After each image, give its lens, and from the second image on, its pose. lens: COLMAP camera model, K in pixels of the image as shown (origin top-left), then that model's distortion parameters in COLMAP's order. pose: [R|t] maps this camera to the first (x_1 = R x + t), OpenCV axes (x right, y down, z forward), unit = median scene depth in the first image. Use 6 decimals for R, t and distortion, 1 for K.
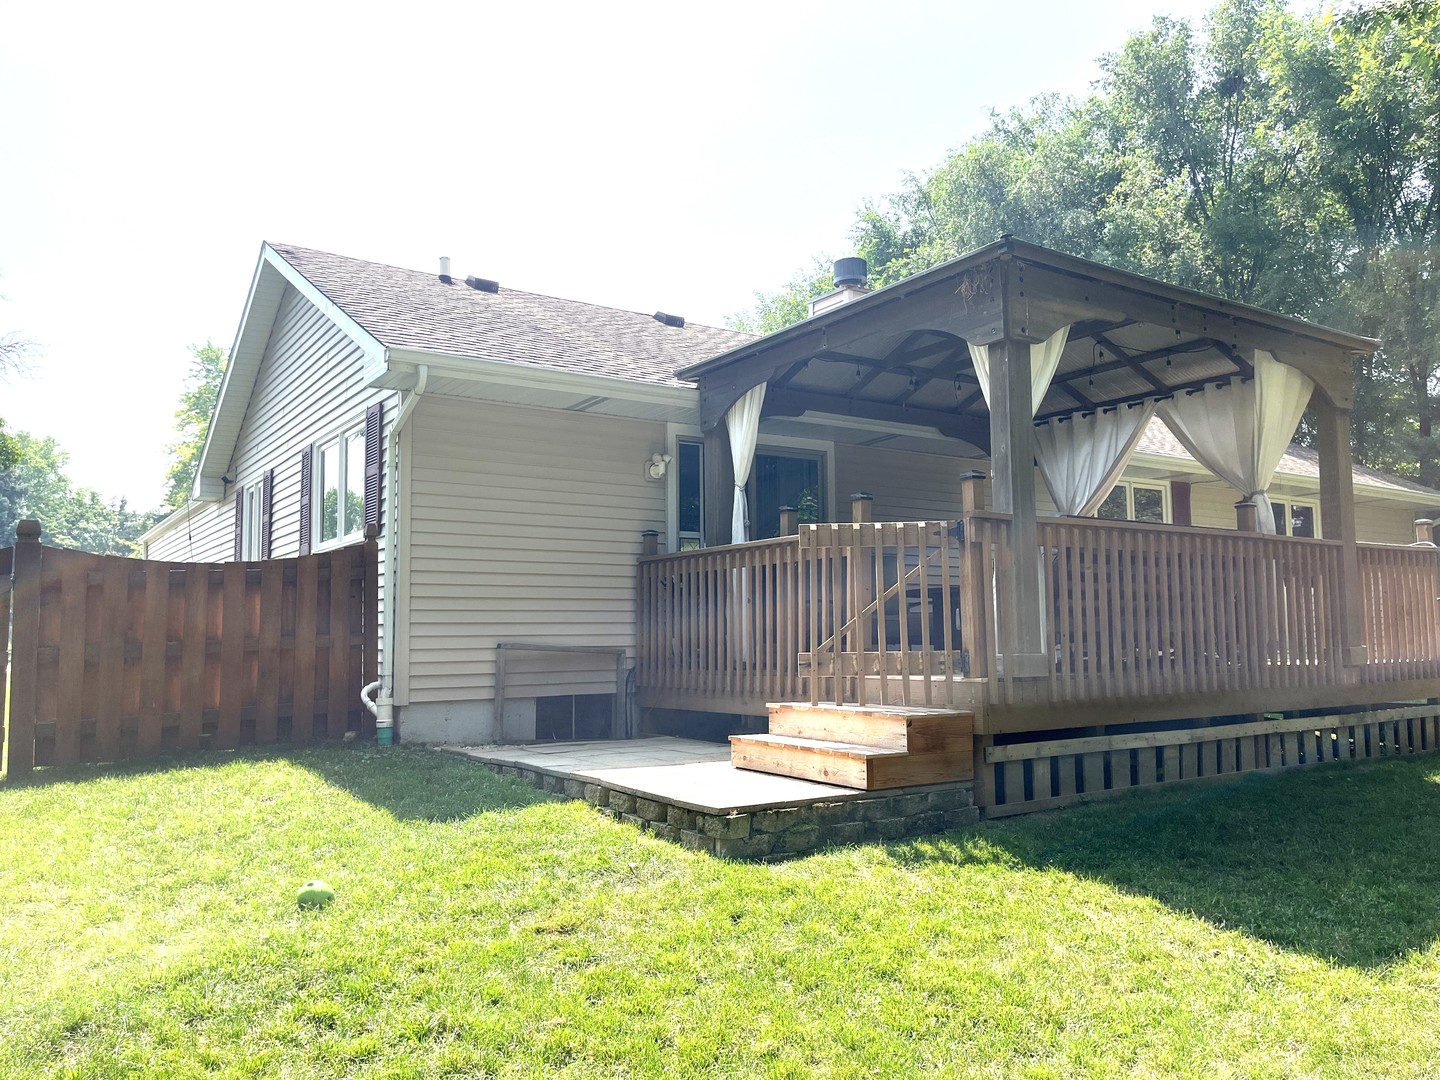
lens RADIAL K [[1092.5, 0, 722.3], [0, 1092.5, 545.5], [0, 0, 1]] dist [0.081189, -0.110022]
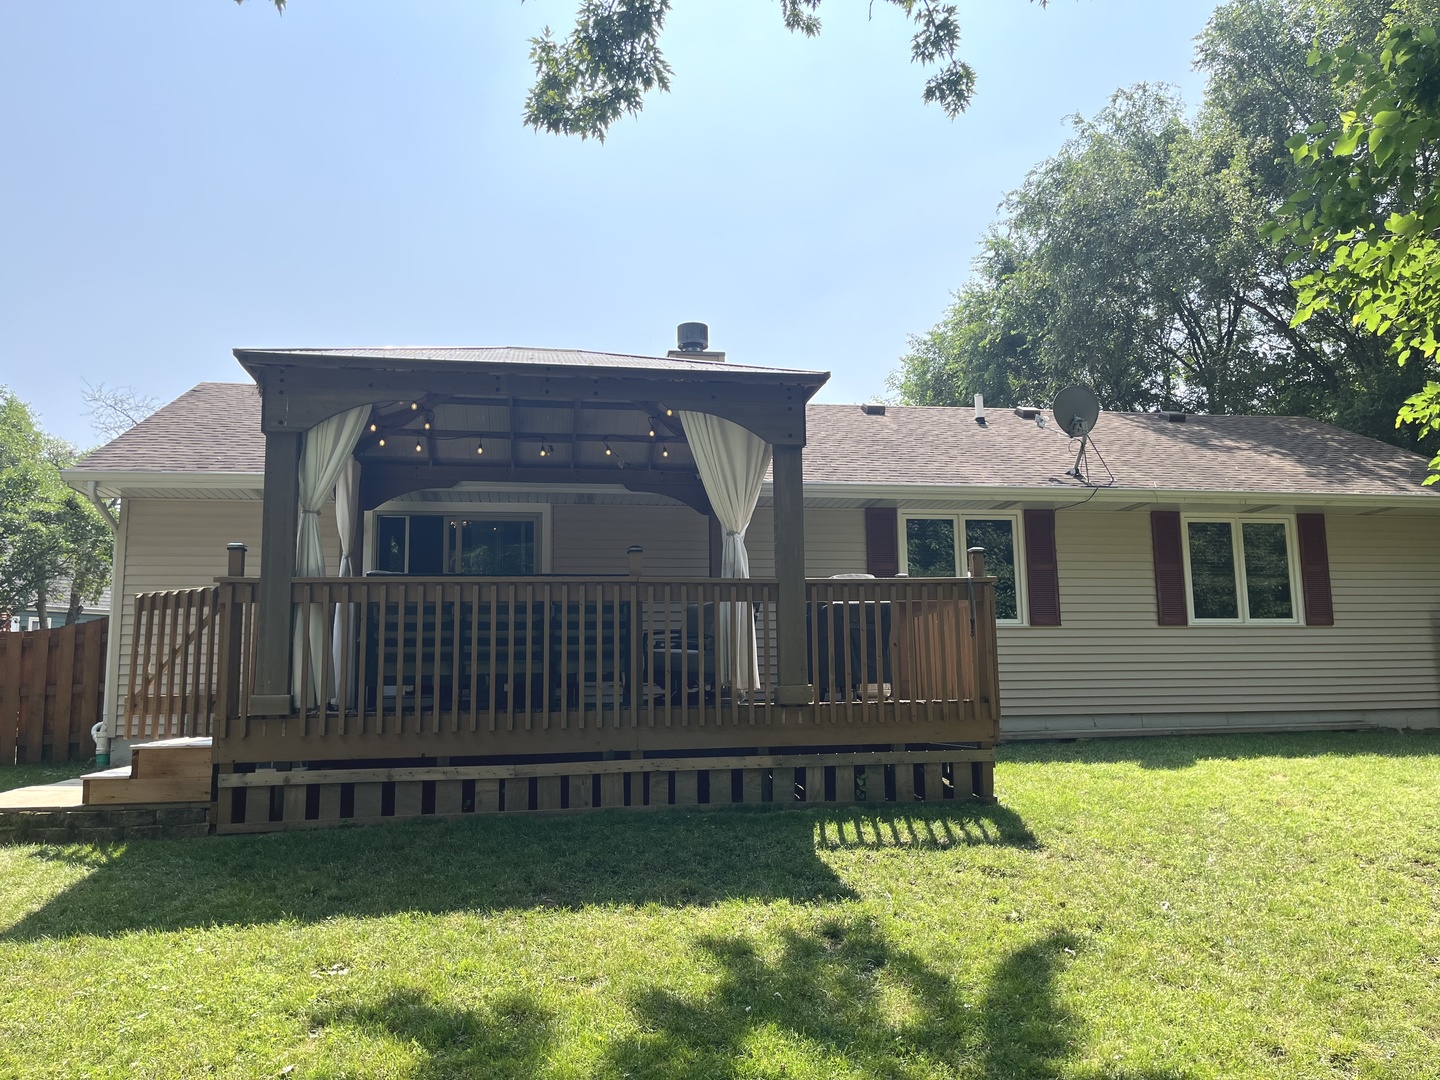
lens RADIAL K [[1092.5, 0, 725.5], [0, 1092.5, 534.5], [0, 0, 1]] dist [0.081189, -0.110022]
pose [[0.904706, -0.064505, -0.421125, 1.017598], [0.042275, 0.997185, -0.061922, 0.016920], [0.423934, 0.038218, 0.904886, 0.106720]]
